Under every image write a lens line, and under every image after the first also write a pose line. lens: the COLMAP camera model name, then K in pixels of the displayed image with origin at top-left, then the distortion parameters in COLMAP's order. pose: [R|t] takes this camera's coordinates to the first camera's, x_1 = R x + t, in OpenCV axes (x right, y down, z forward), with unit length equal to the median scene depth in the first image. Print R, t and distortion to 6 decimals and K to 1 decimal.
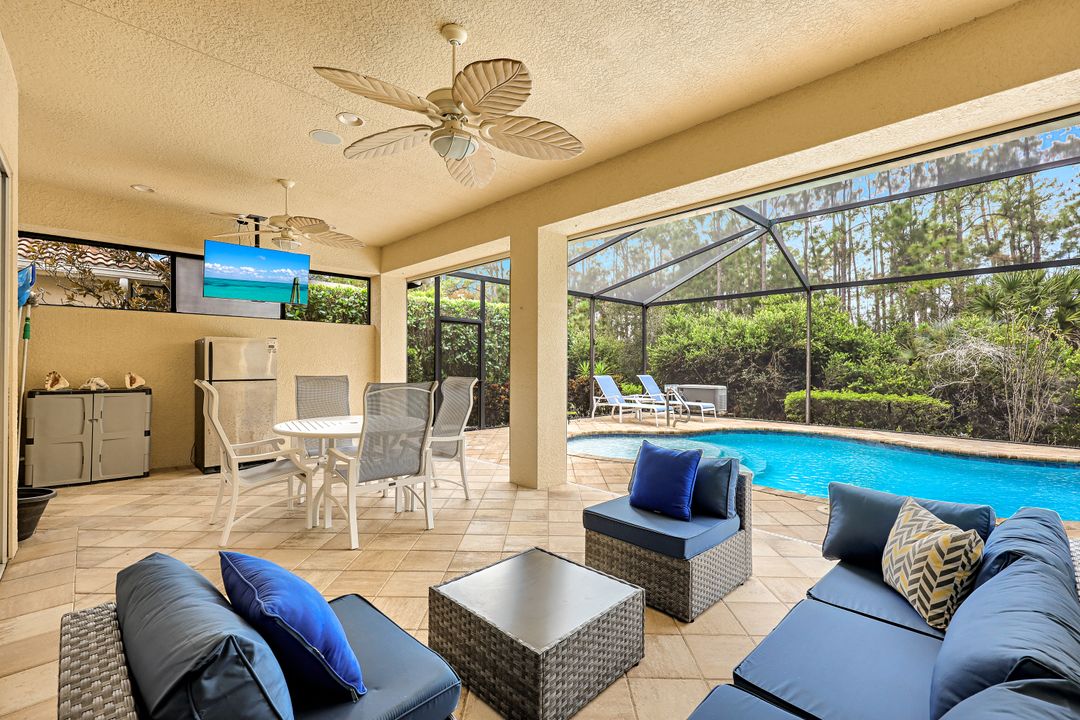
lens RADIAL K [[471.3, 0, 542.3], [0, 471.3, 360.1], [0, 0, 1]] dist [0.009343, -0.000512]
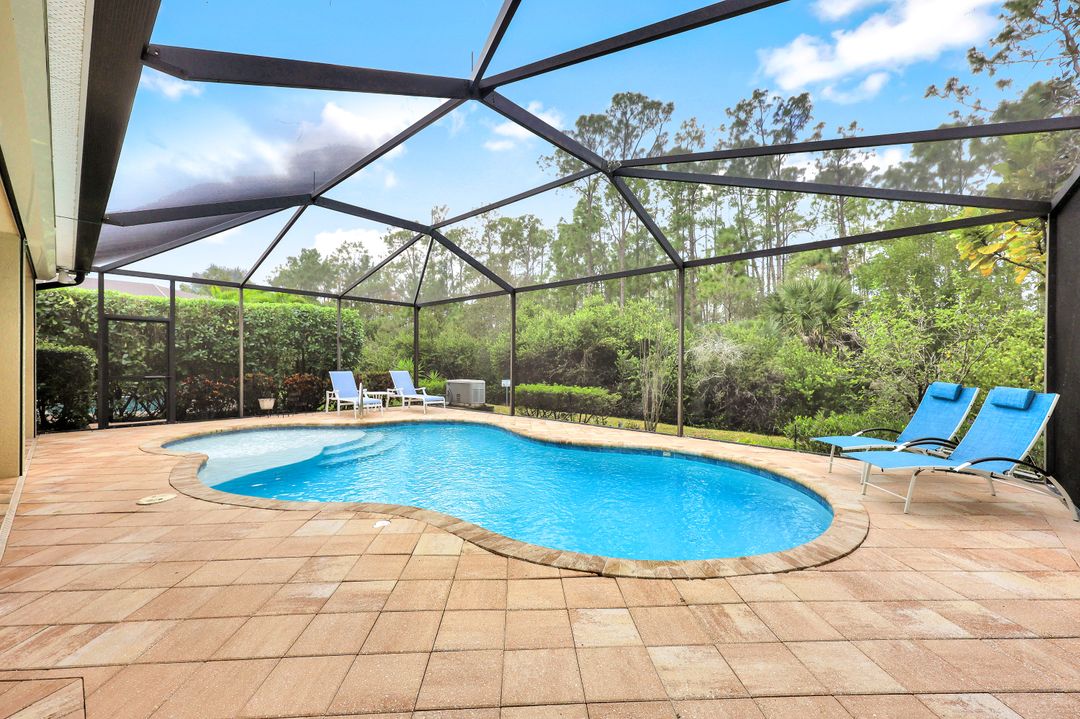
lens RADIAL K [[432.7, 0, 540.4], [0, 432.7, 362.5], [0, 0, 1]] dist [-0.001855, 0.001645]
pose [[0.997750, -0.002642, 0.066997, 0.472119], [0.001947, 0.999944, 0.010434, 0.002709], [-0.067021, -0.010280, 0.997699, -0.001856]]
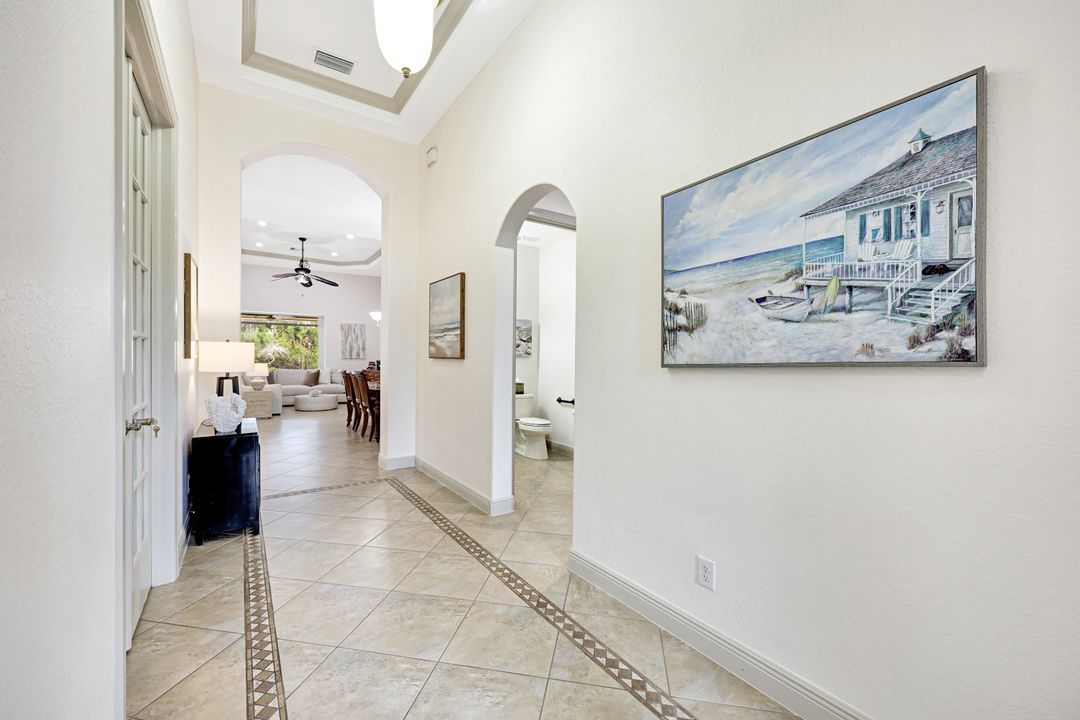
lens RADIAL K [[432.7, 0, 539.4], [0, 432.7, 360.6], [0, 0, 1]] dist [-0.001855, 0.001645]
pose [[0.165970, -0.010769, 0.986072, -1.049605], [-0.013143, 0.999827, 0.013132, -0.011459], [-0.986043, -0.015139, 0.165799, -0.678572]]
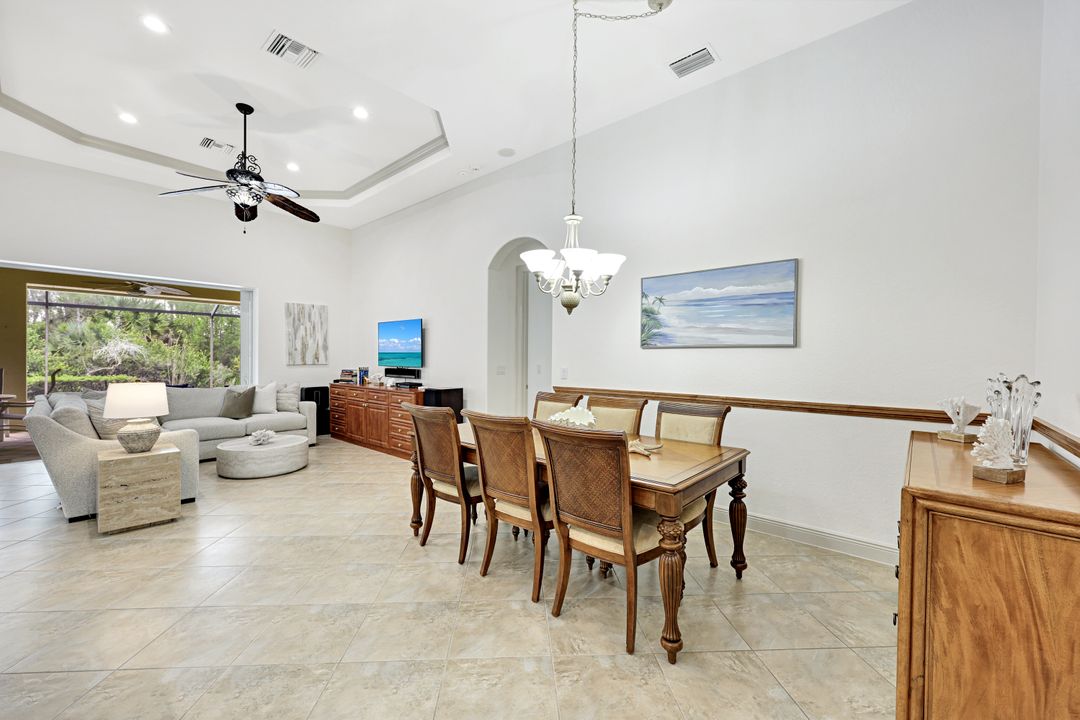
lens RADIAL K [[432.7, 0, 535.8], [0, 432.7, 359.1], [0, 0, 1]] dist [-0.001855, 0.001645]
pose [[-0.065575, -0.009487, 0.997803, -0.708922], [-0.013316, 0.999874, 0.008631, -0.013890], [-0.997759, -0.012721, -0.065693, -0.328890]]
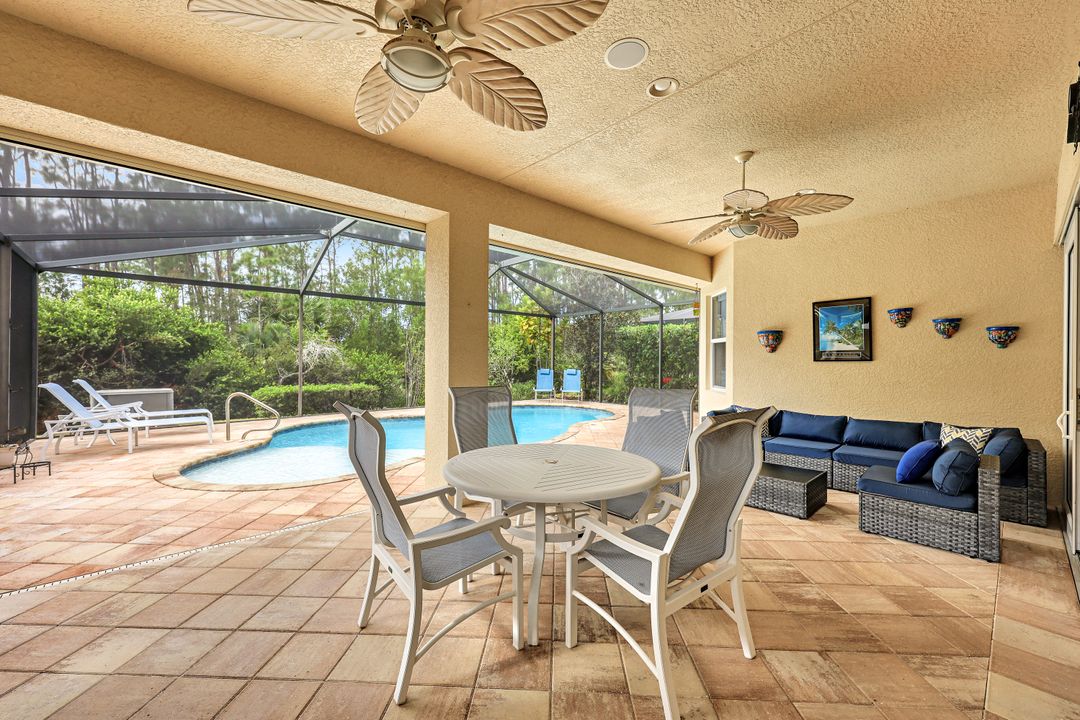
lens RADIAL K [[432.7, 0, 533.1], [0, 432.7, 367.7], [0, 0, 1]] dist [-0.001855, 0.001645]
pose [[0.051036, -0.023961, 0.998409, -0.350204], [-0.010114, 0.999648, 0.024507, -0.005925], [-0.998646, -0.011349, 0.050776, 0.344775]]
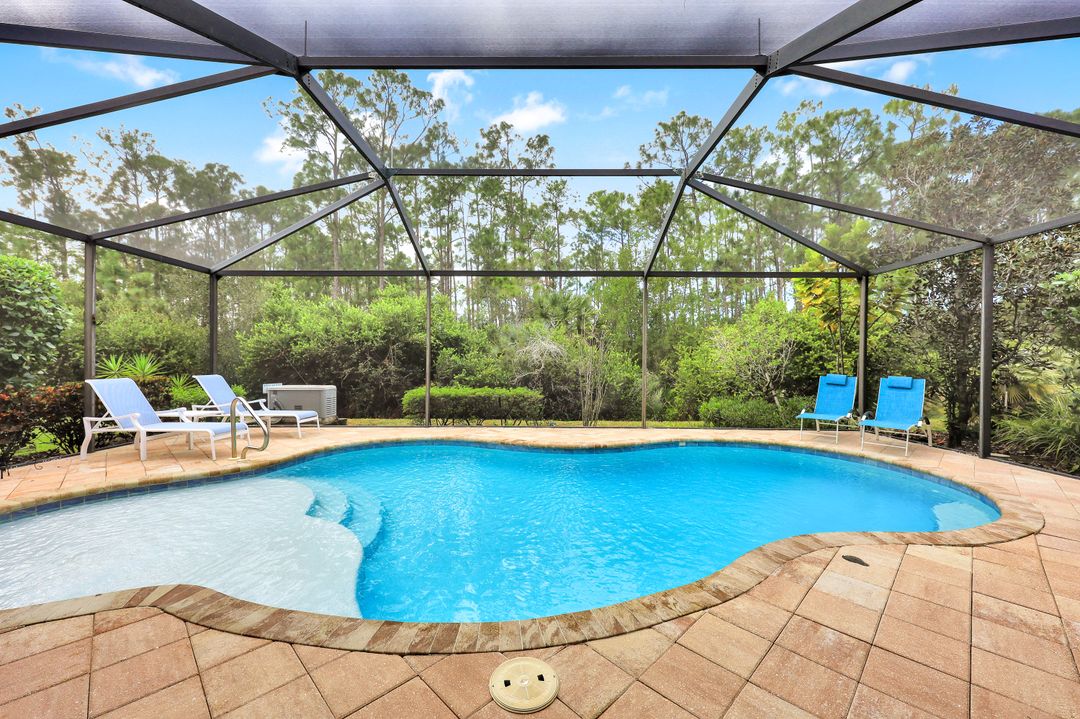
lens RADIAL K [[432.7, 0, 539.7], [0, 432.7, 360.3], [0, 0, 1]] dist [-0.001855, 0.001645]
pose [[0.704186, -0.003975, 0.710004, 0.112829], [-0.005894, 0.999917, 0.011444, 0.000742], [-0.709991, -0.012243, 0.704105, 0.235595]]
